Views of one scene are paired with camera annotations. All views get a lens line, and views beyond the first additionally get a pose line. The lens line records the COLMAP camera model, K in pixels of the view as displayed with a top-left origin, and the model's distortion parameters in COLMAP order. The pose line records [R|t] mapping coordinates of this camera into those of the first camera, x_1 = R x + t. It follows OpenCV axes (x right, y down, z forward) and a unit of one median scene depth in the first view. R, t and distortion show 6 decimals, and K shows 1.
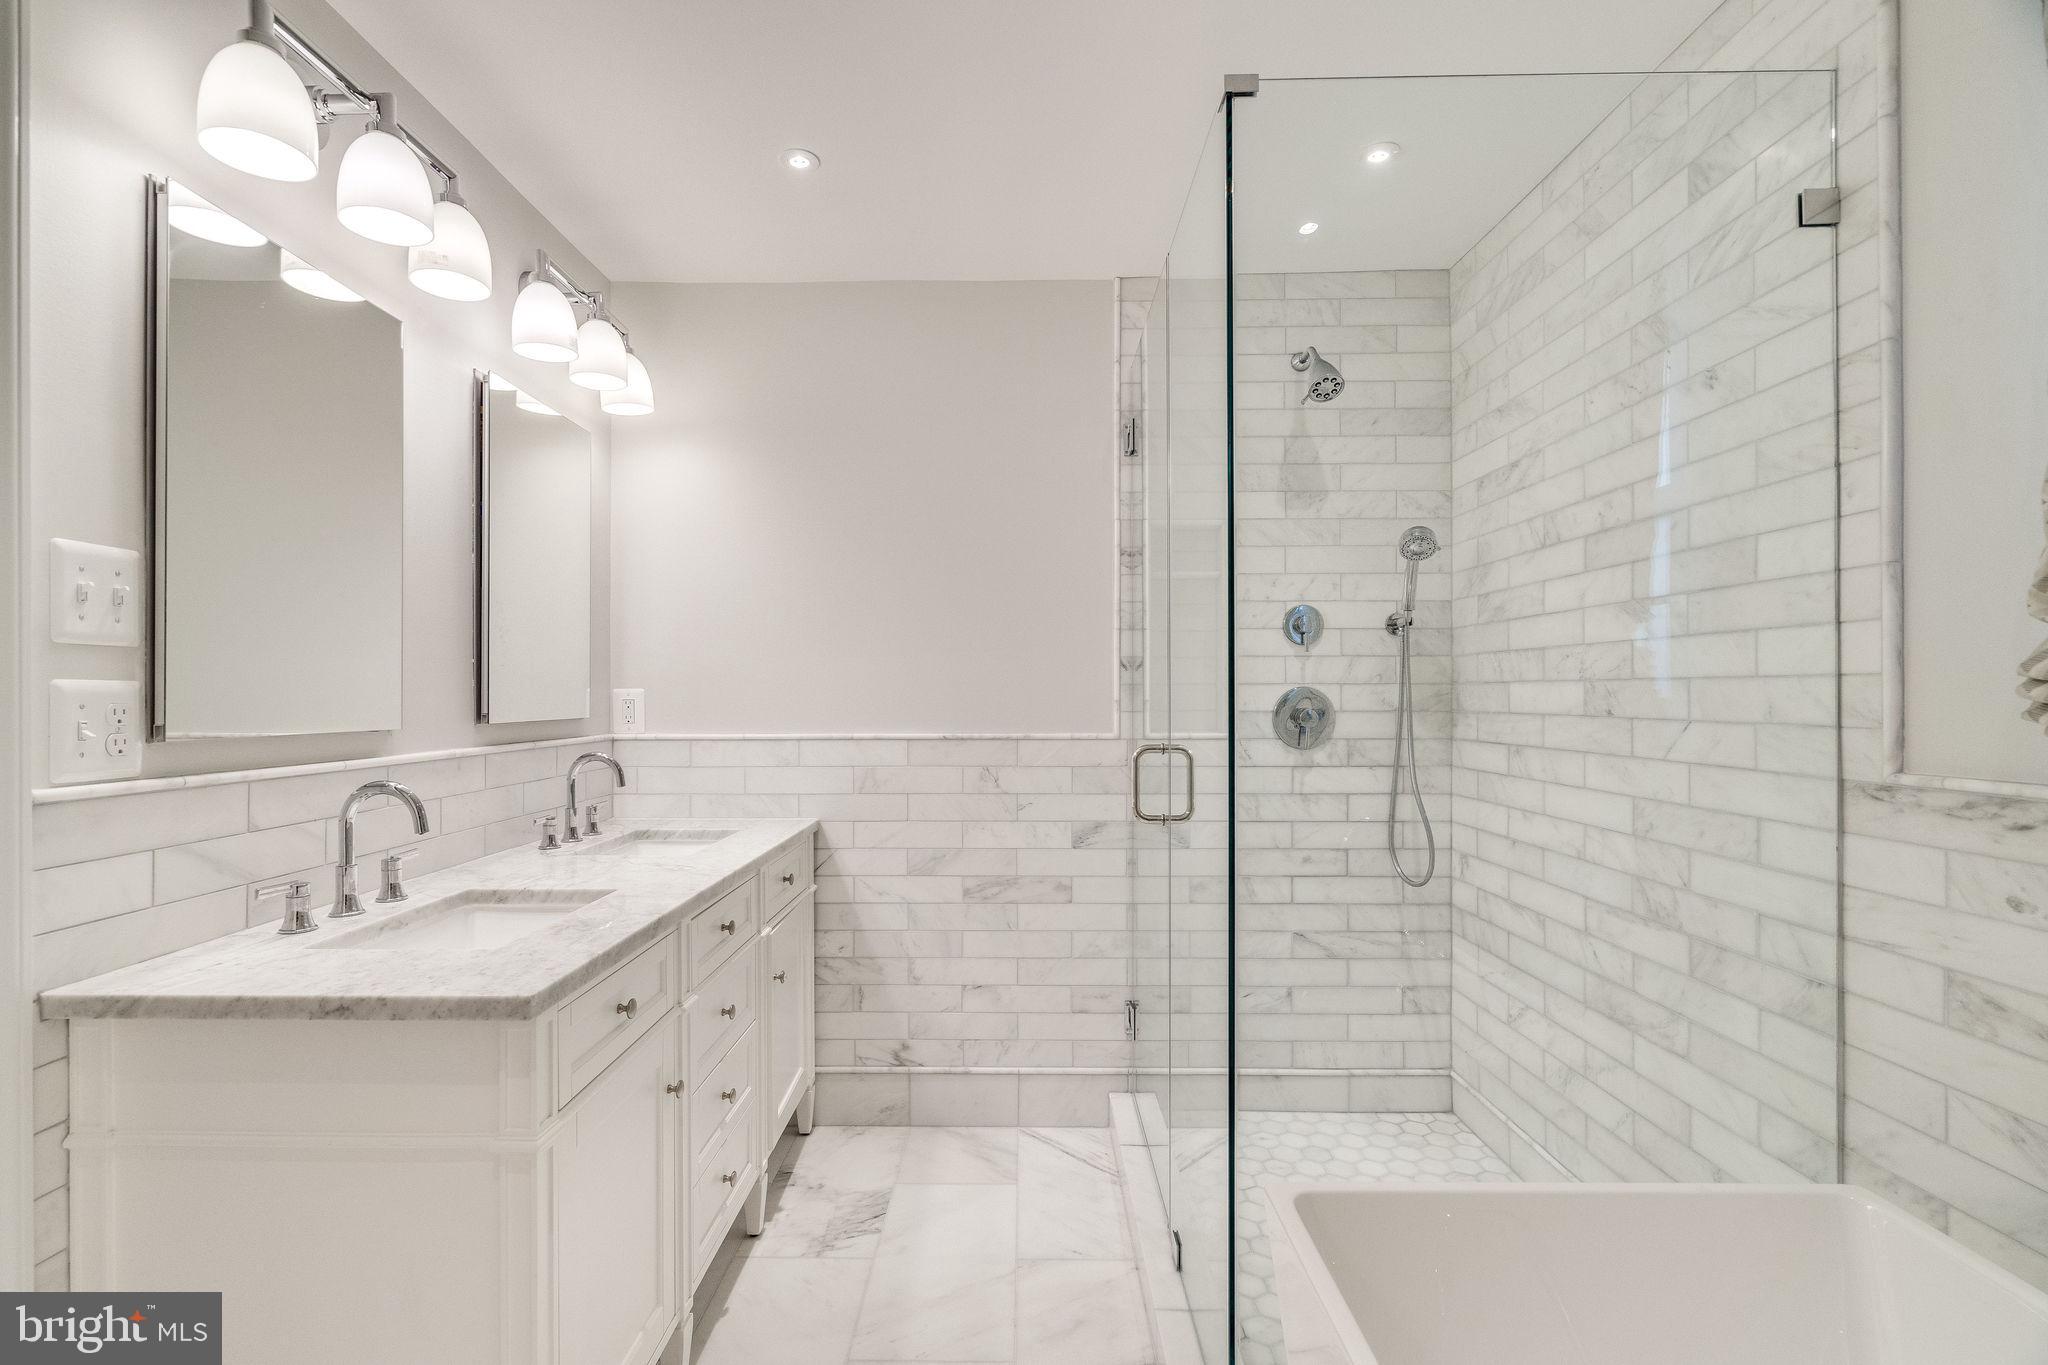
lens RADIAL K [[931.9, 0, 1011.8], [0, 931.9, 688.1], [0, 0, 1]] dist [-0.000746, -0.000560]
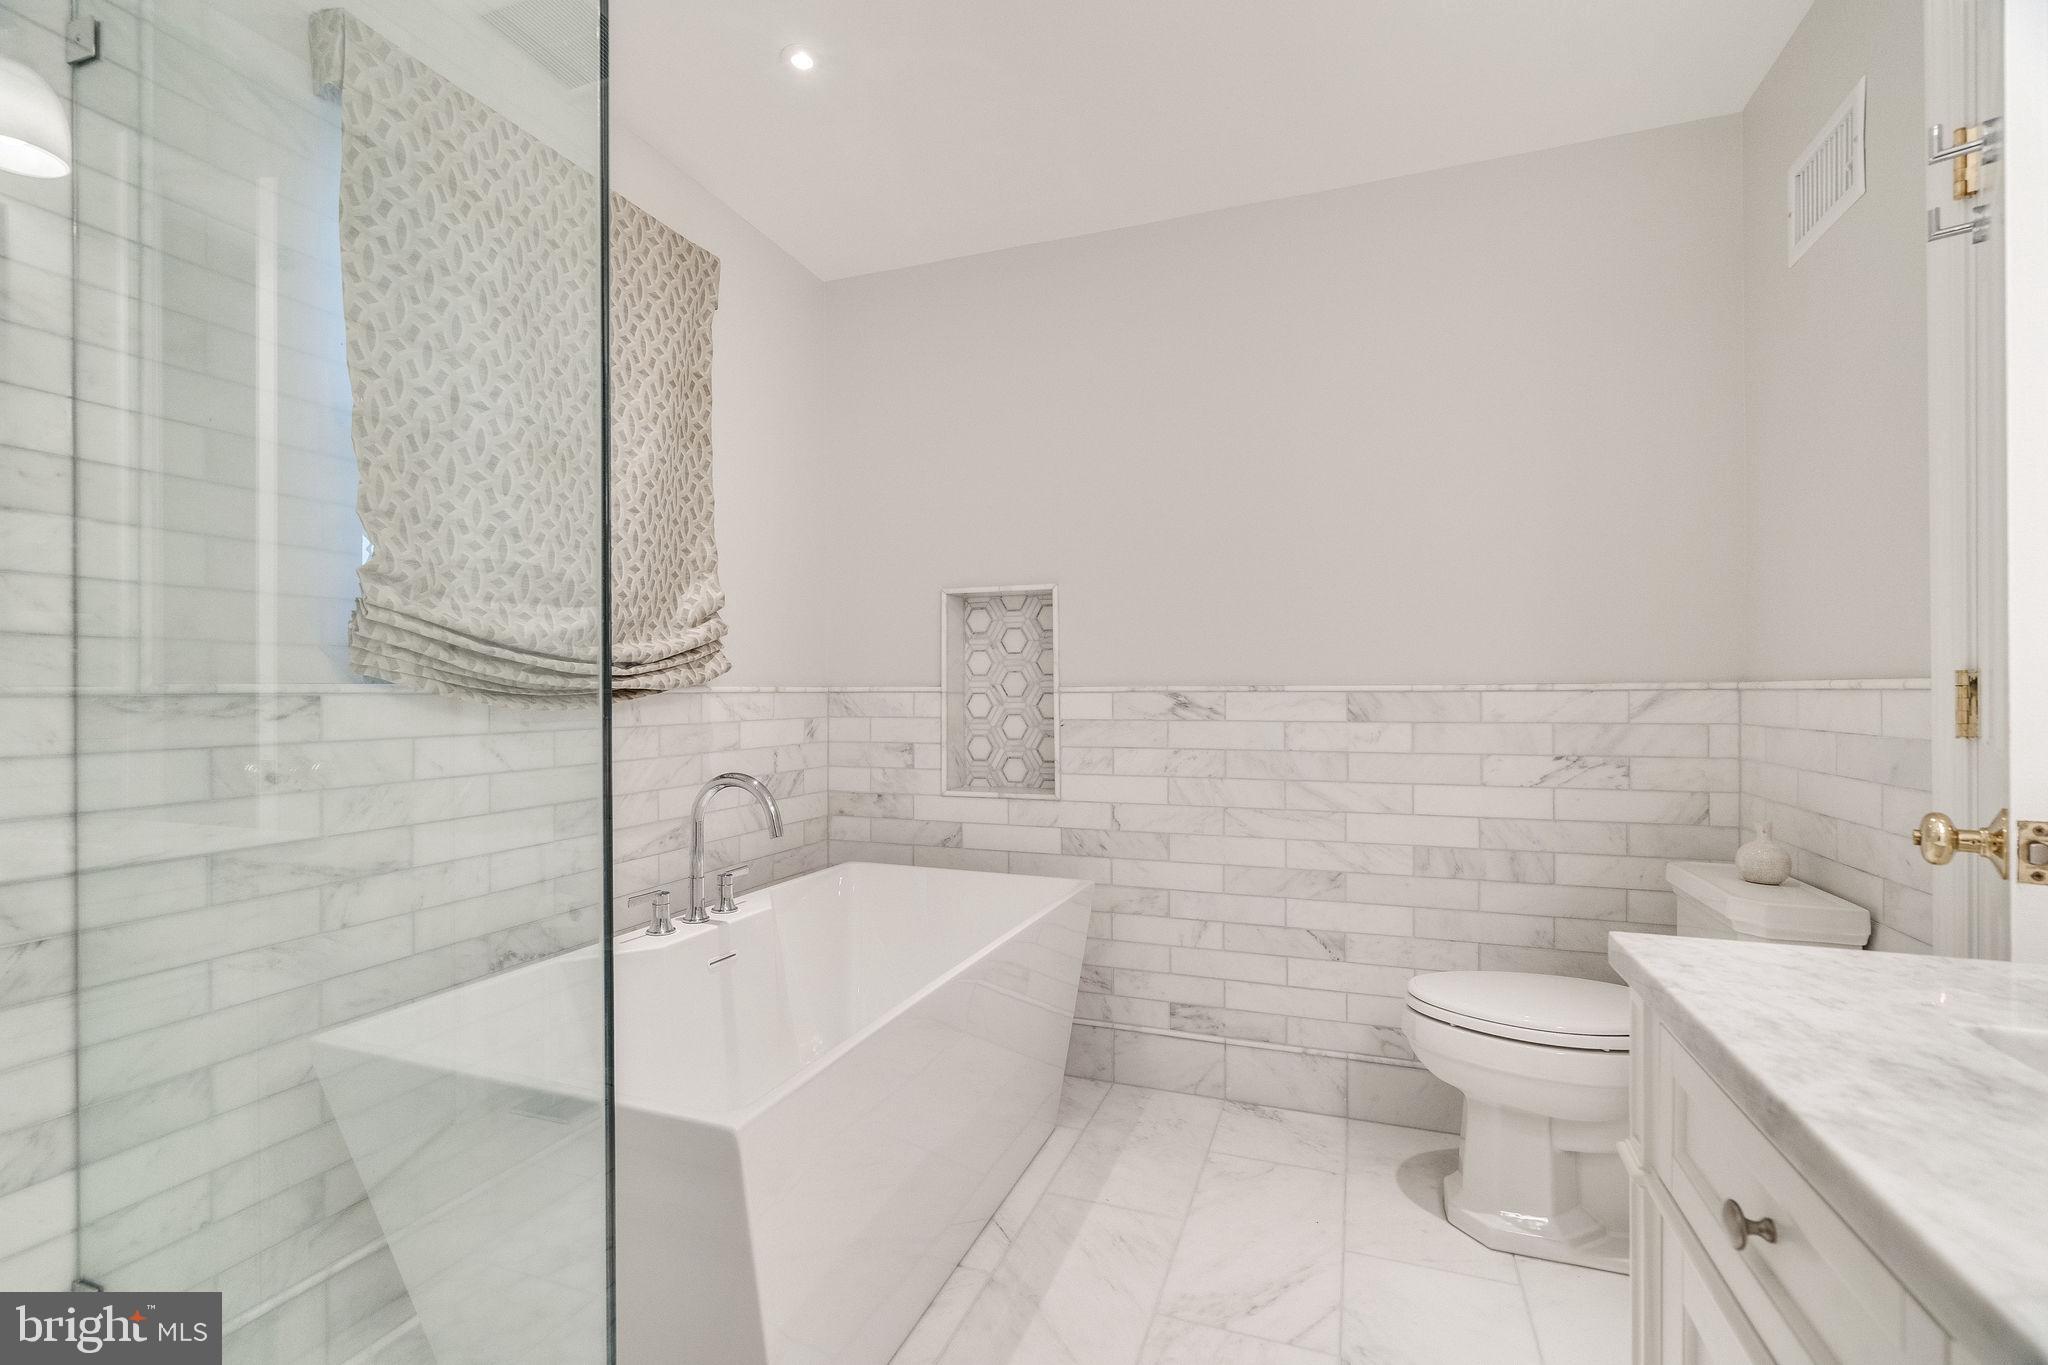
lens RADIAL K [[913.7, 0, 1015.7], [0, 913.7, 685.1], [0, 0, 1]] dist [0.001420, 0.000173]
pose [[-0.939372, 0.007372, 0.342820, -0.160015], [0.003686, 0.999928, -0.011404, 0.066129], [-0.342879, -0.009449, -0.939332, 0.983261]]
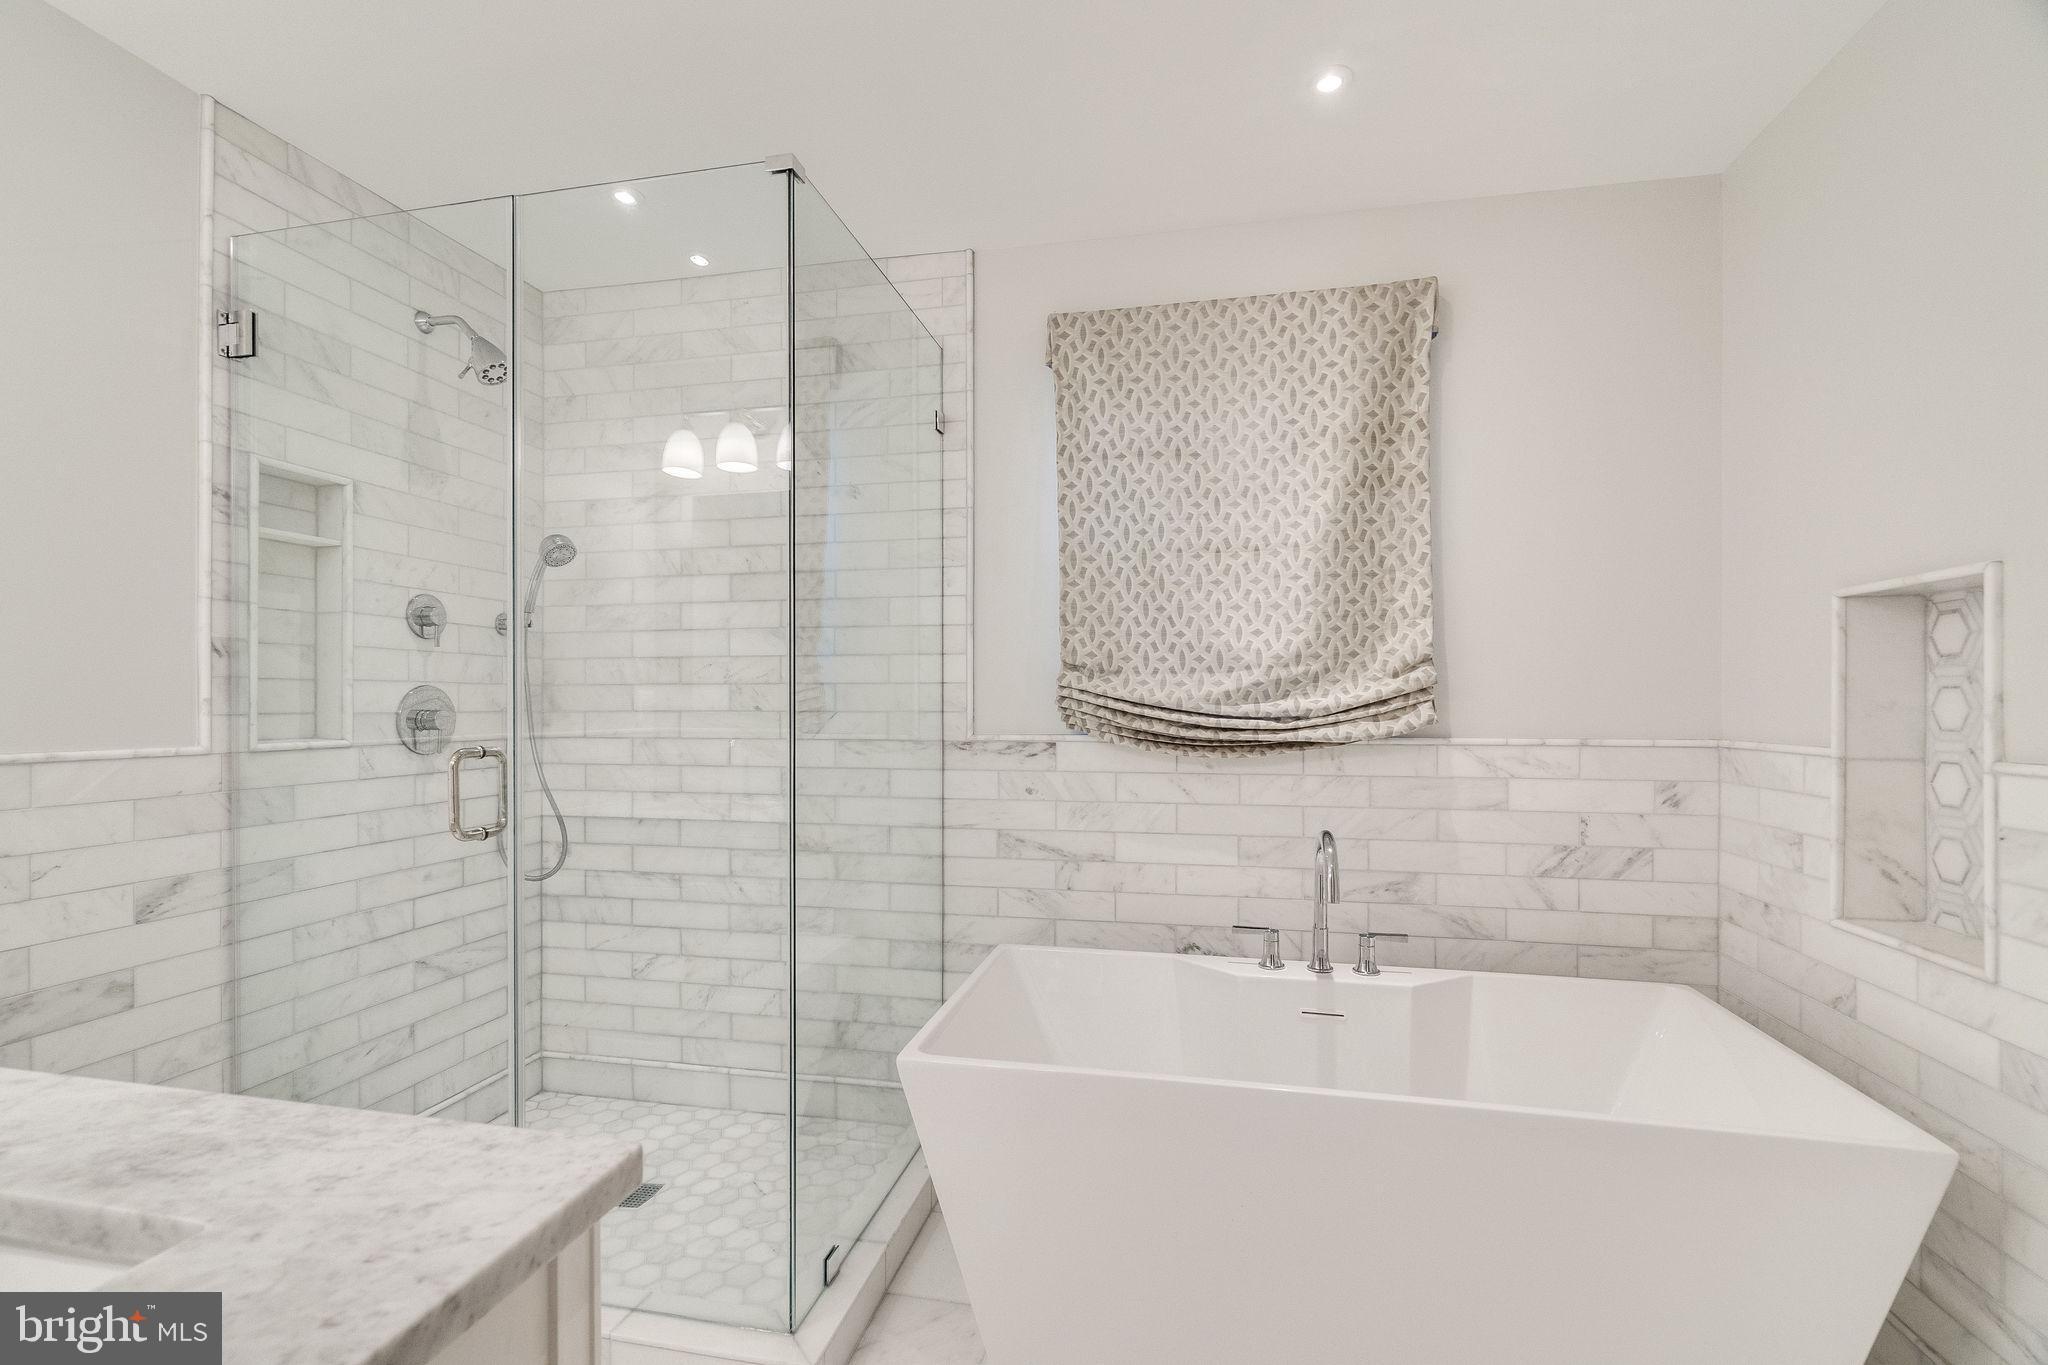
lens RADIAL K [[930.1, 0, 1017.6], [0, 930.1, 701.6], [0, 0, 1]] dist [-0.004337, -0.000185]
pose [[0.196974, 0.003965, 0.980401, -0.557416], [-0.005025, 0.999983, -0.003034, 0.017476], [-0.980396, -0.004329, 0.196991, 0.325763]]
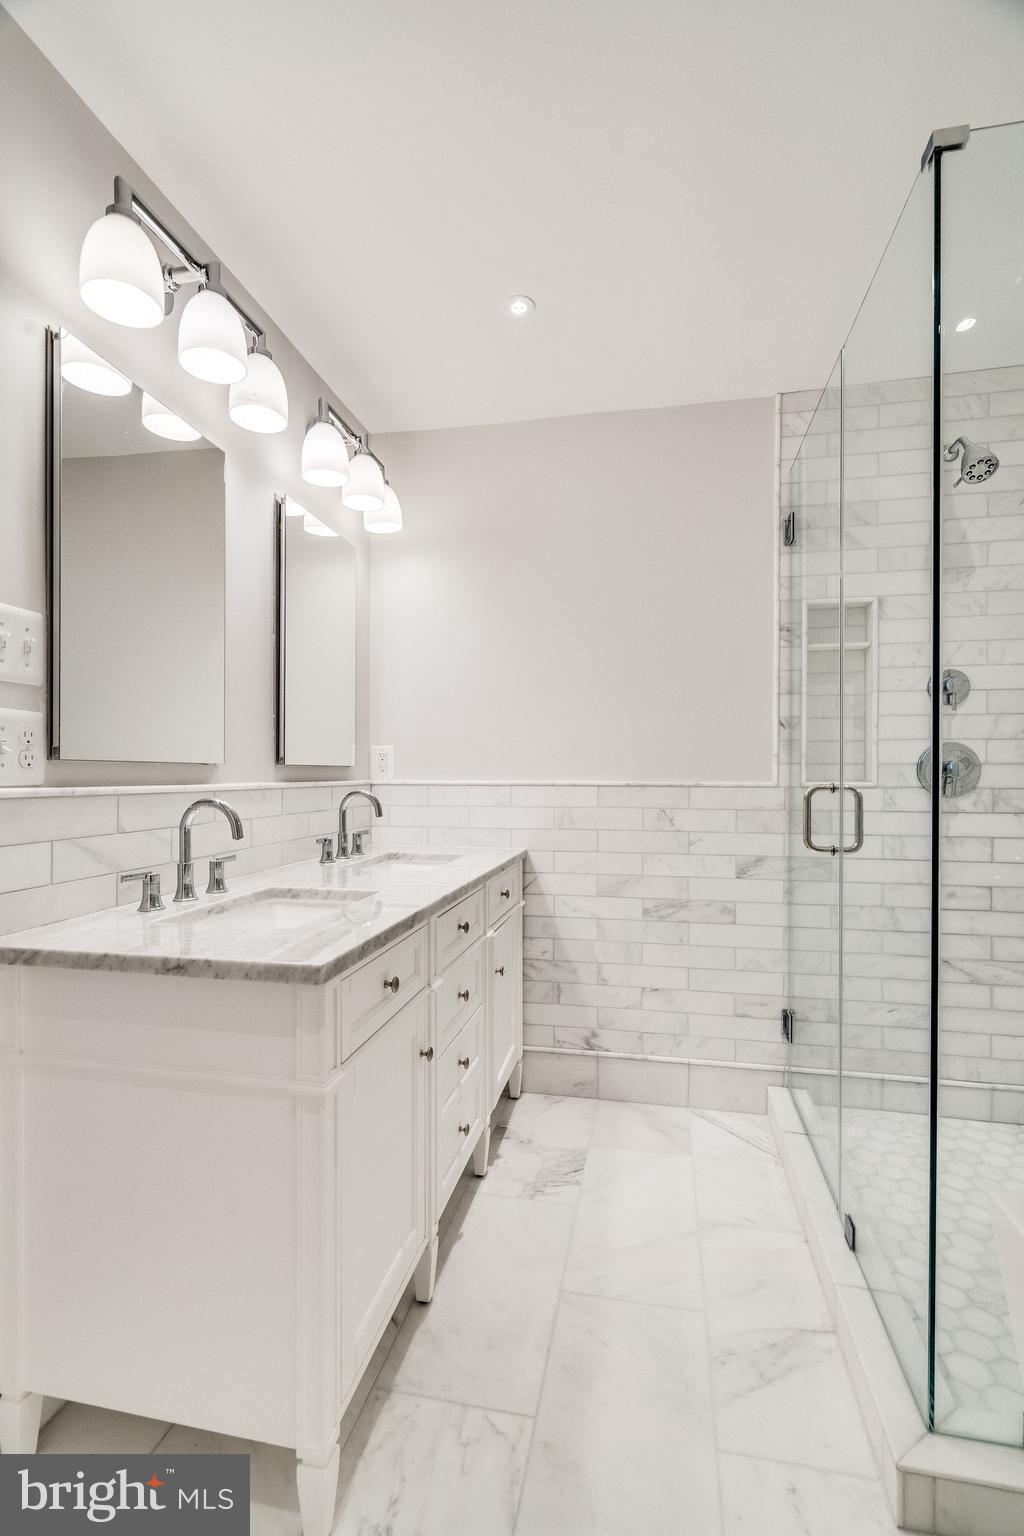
lens RADIAL K [[700.6, 0, 519.6], [0, 700.6, 774.0], [0, 0, 1]] dist [-0.001861, 0.000884]
pose [[0.983250, 0.004377, -0.182212, -0.054932], [-0.003230, 0.999973, 0.006590, 0.041538], [0.182236, -0.005891, 0.983237, 0.088001]]
